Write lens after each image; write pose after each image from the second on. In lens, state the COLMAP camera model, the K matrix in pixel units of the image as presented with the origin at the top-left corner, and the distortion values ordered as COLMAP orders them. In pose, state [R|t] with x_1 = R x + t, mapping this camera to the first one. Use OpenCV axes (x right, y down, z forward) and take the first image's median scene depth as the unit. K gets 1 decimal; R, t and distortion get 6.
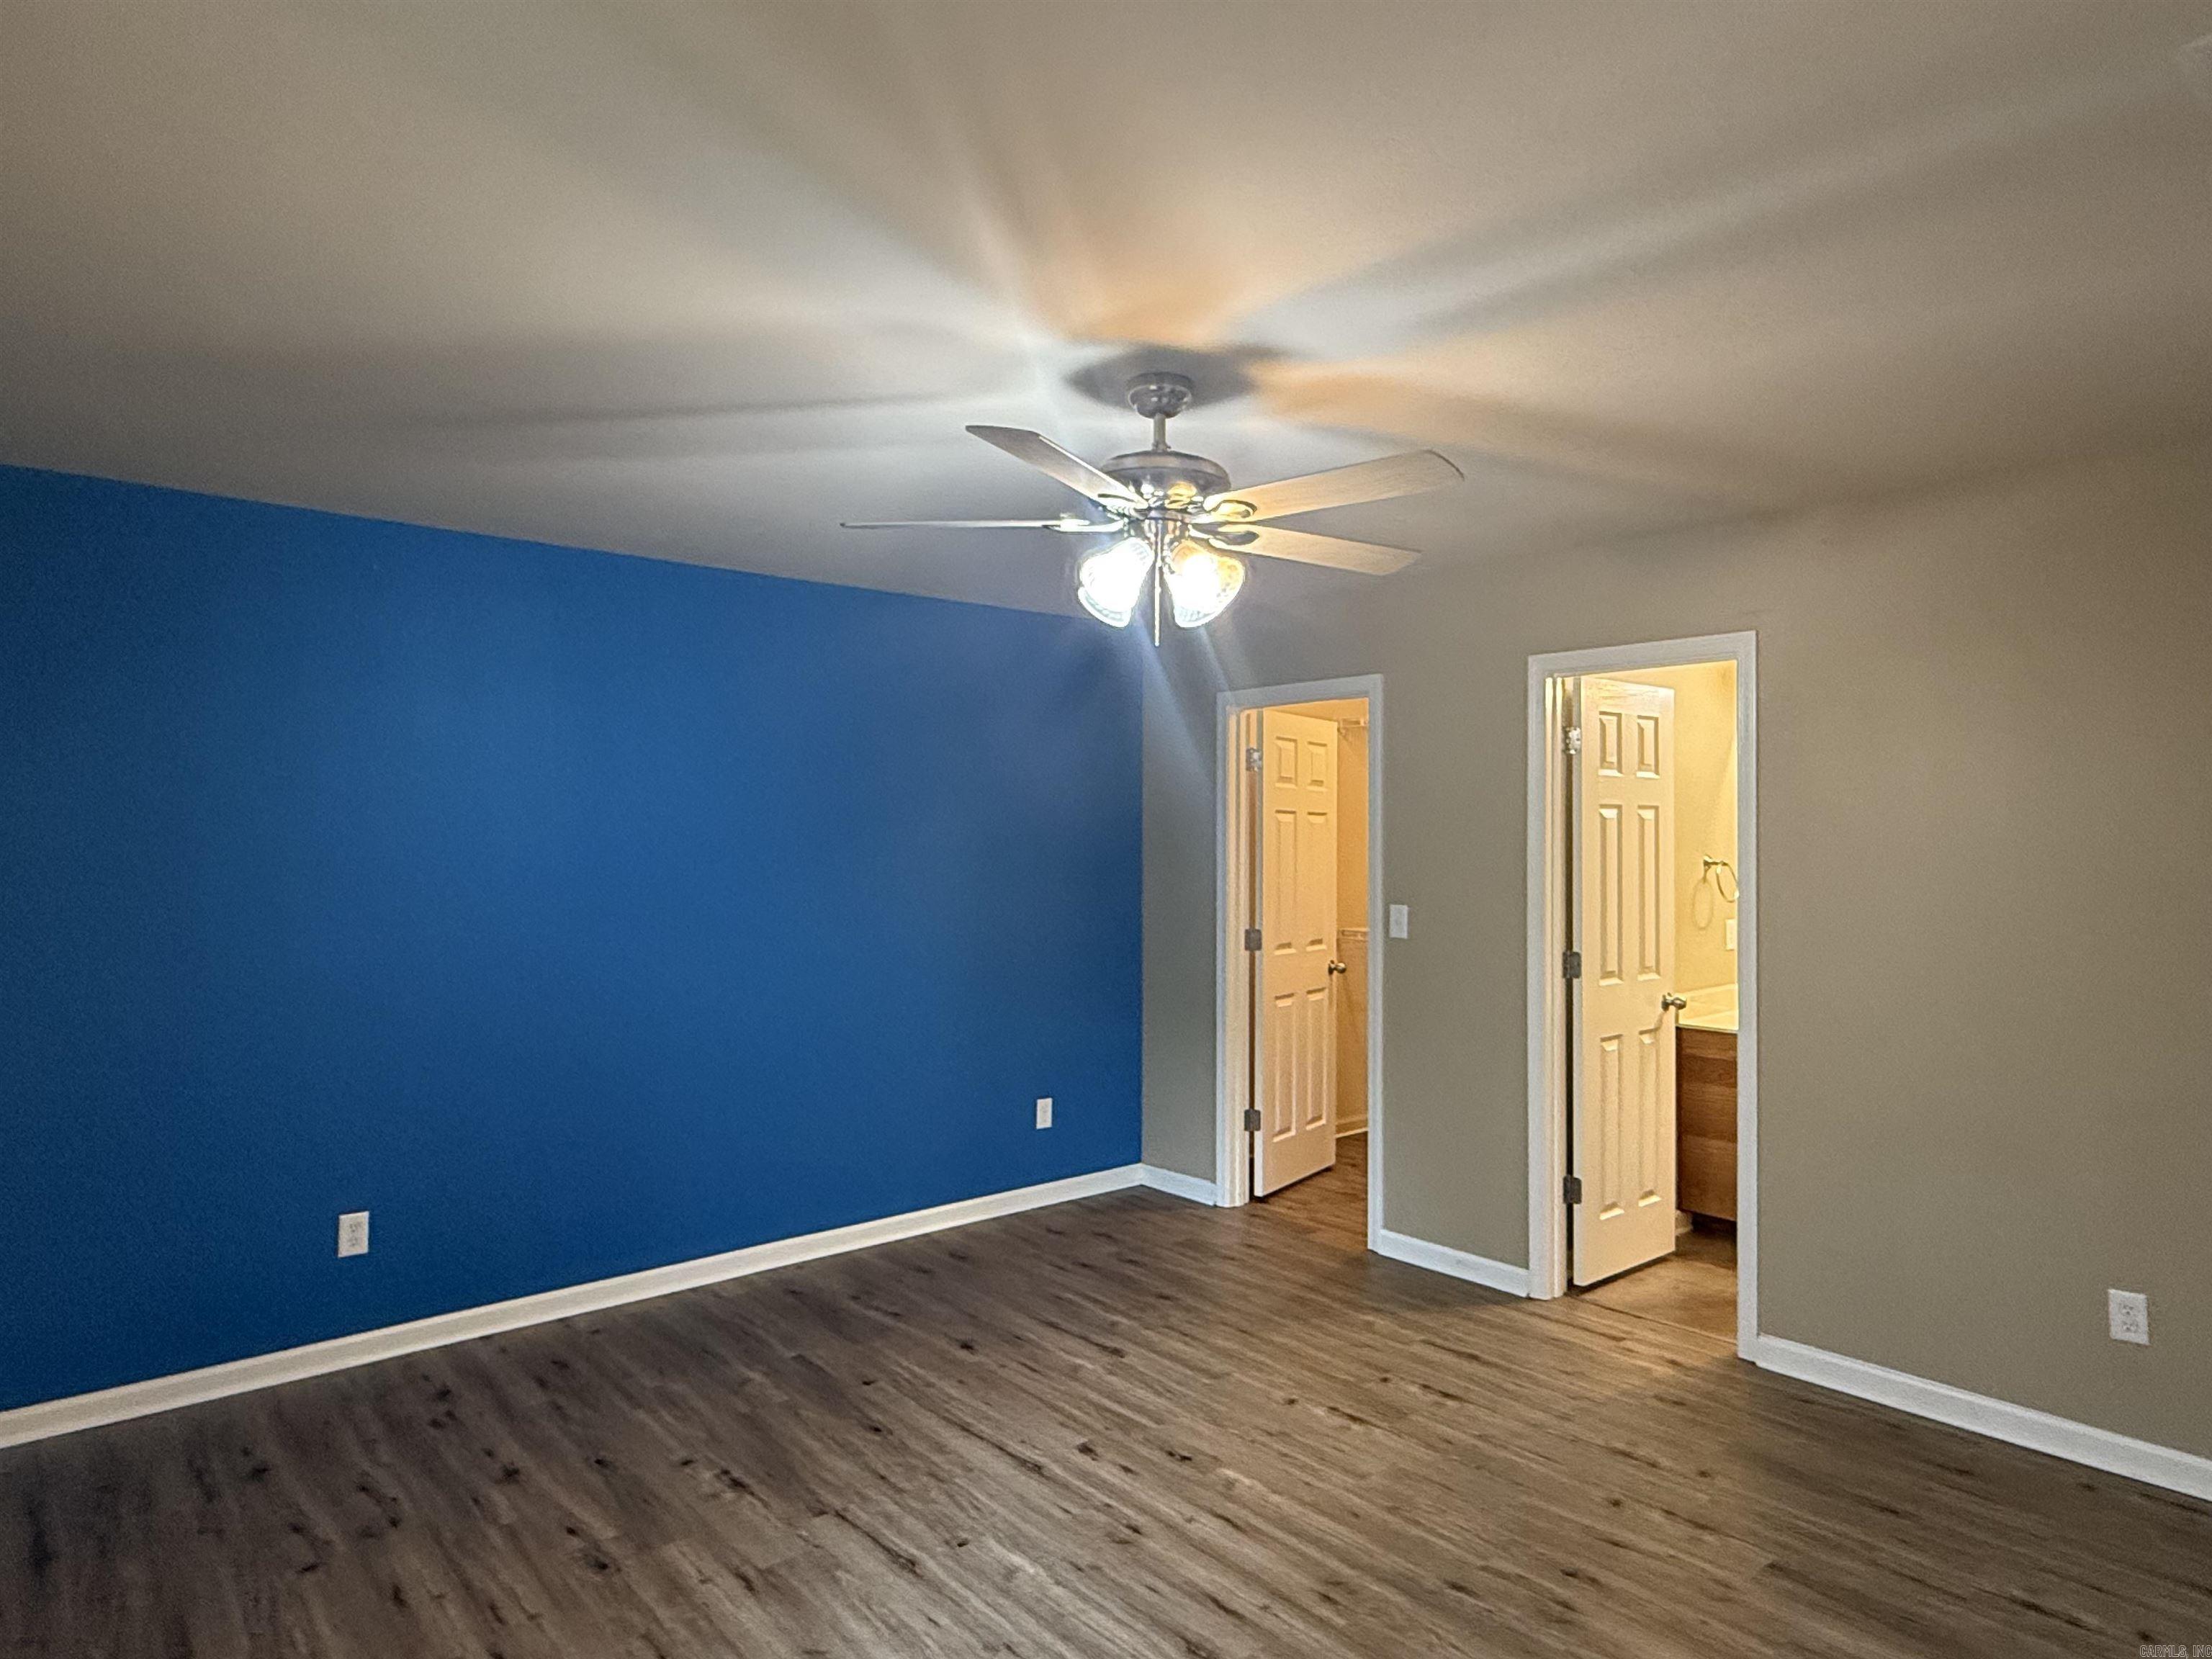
lens RADIAL K [[1311.4, 0, 1104.9], [0, 1311.4, 830.3], [0, 0, 1]] dist [-0.003415, 0.000476]
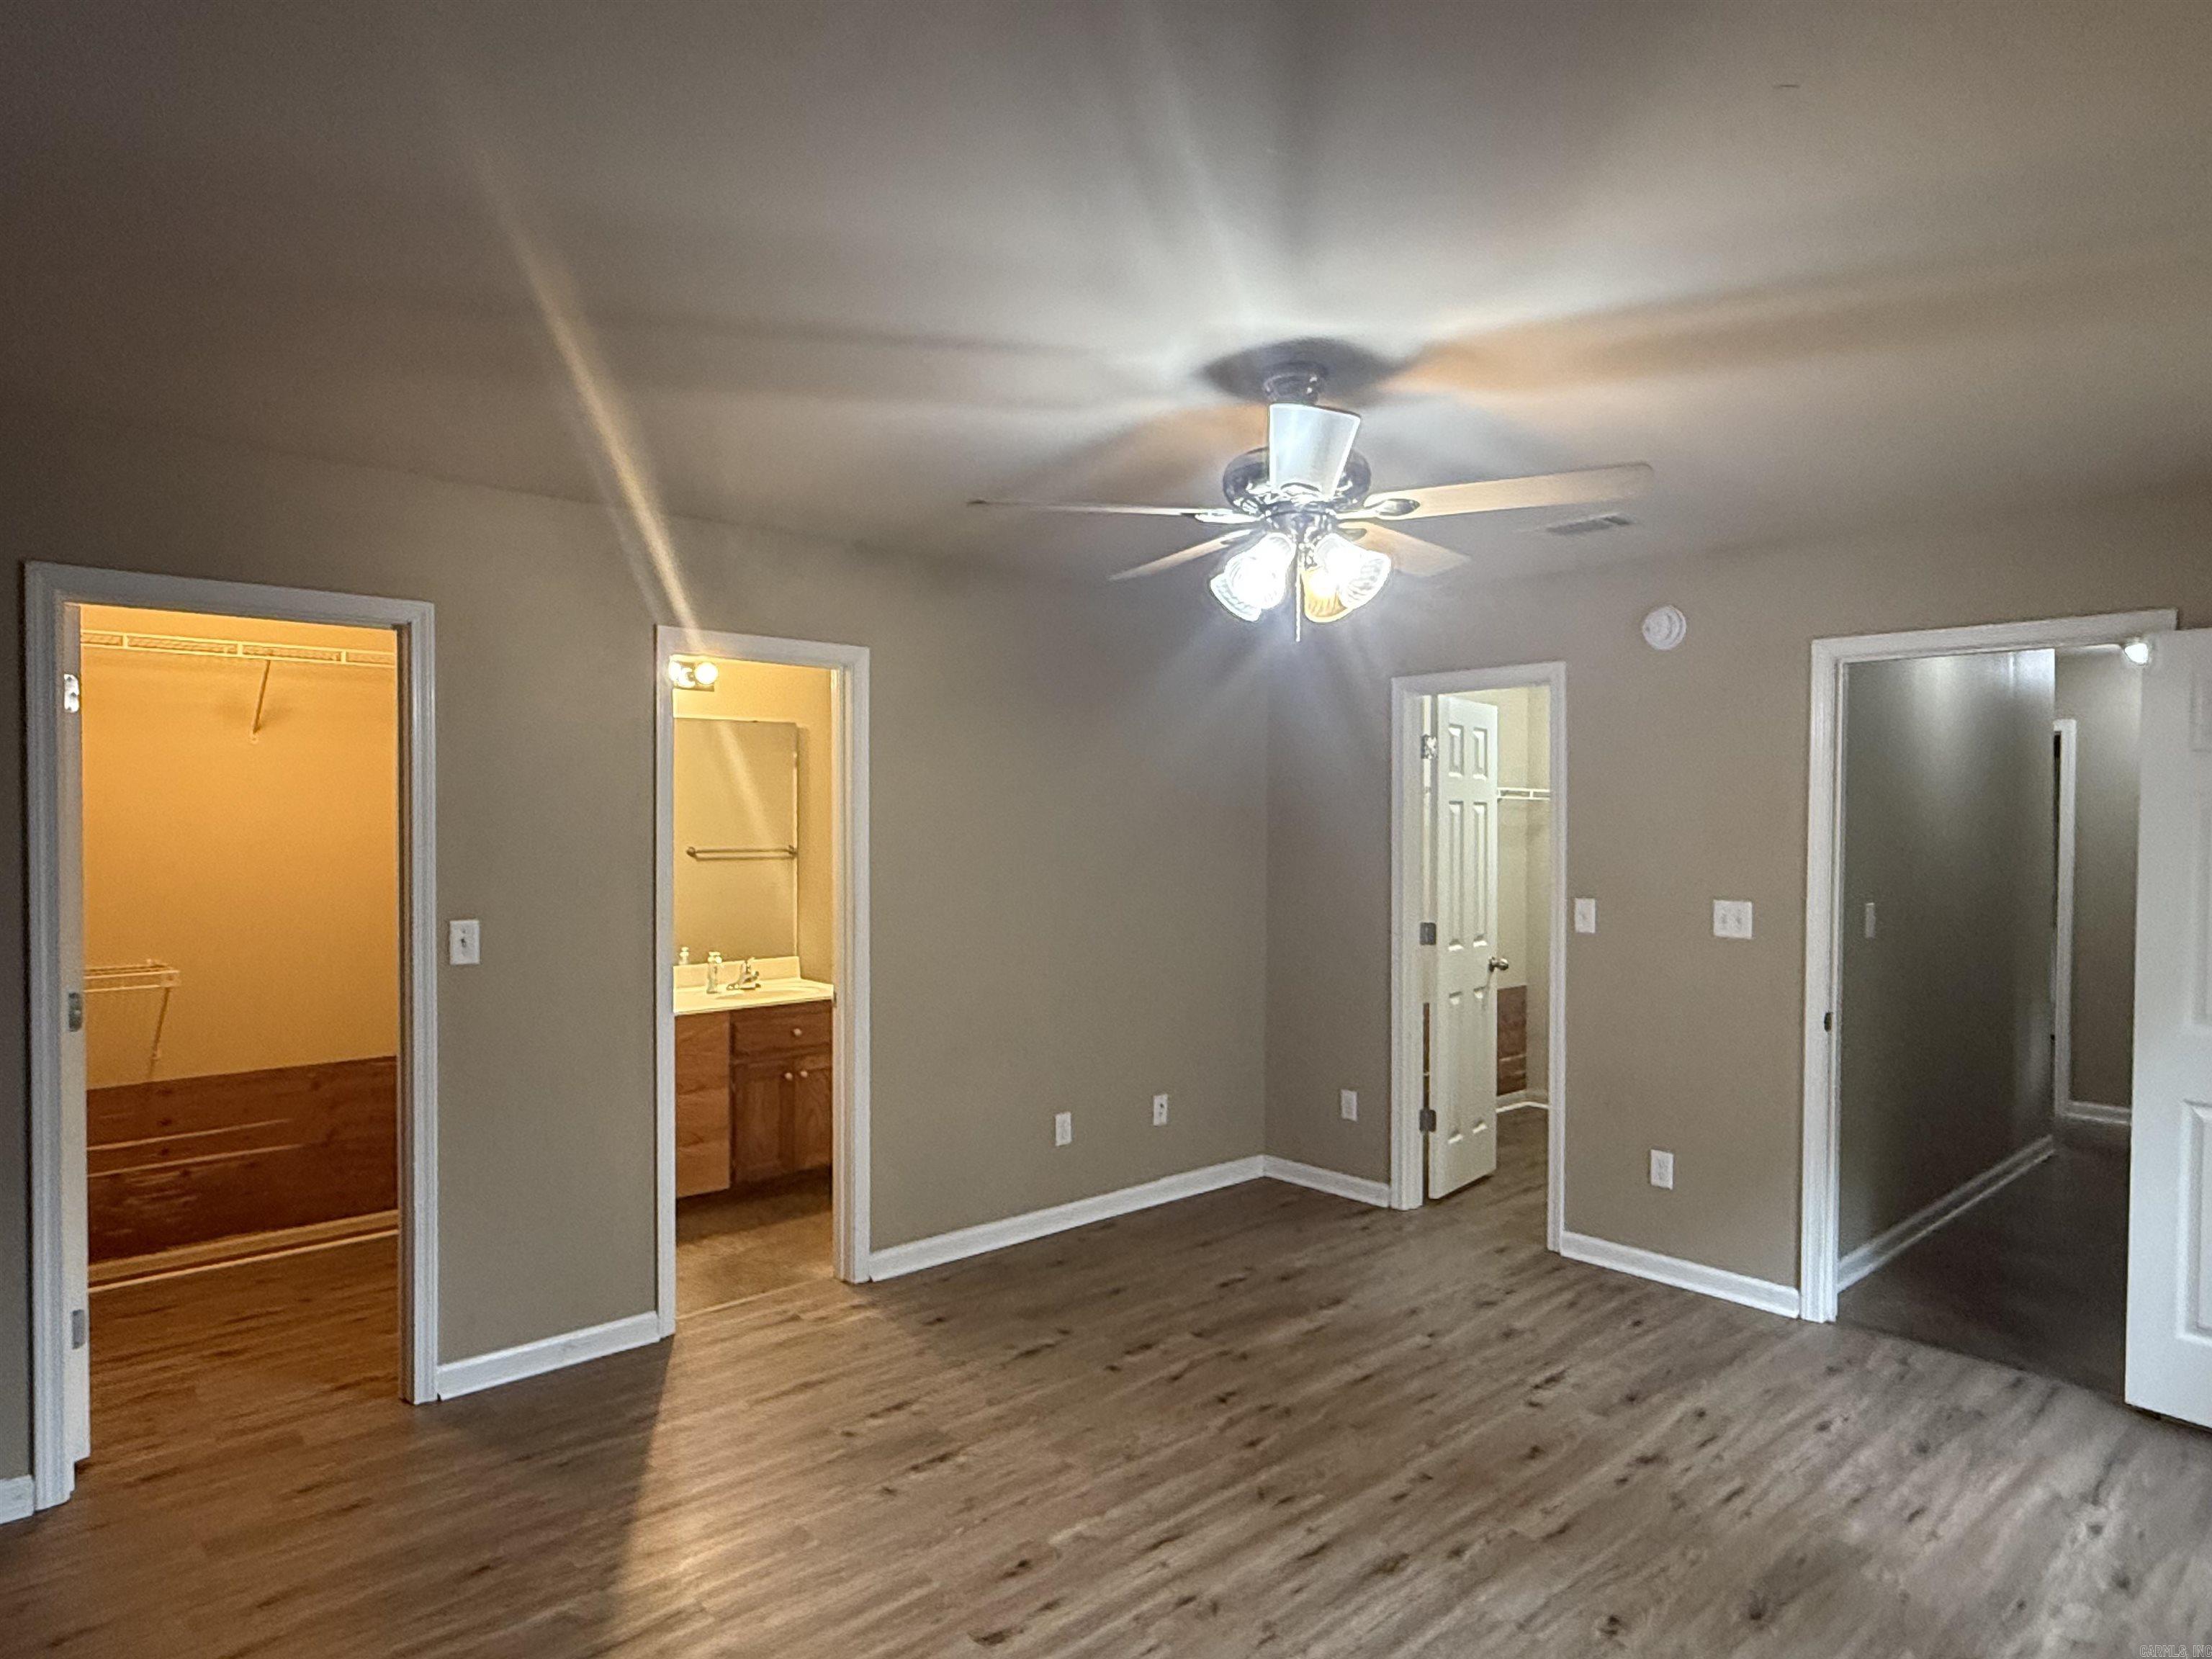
lens RADIAL K [[1311.4, 0, 1103.2], [0, 1311.4, 832.1], [0, 0, 1]] dist [-0.003415, 0.000476]
pose [[-0.018551, -0.012548, 0.999749, -0.797997], [-0.004150, 0.999914, 0.012473, -0.007400], [-0.999819, -0.003918, -0.018602, 0.982928]]
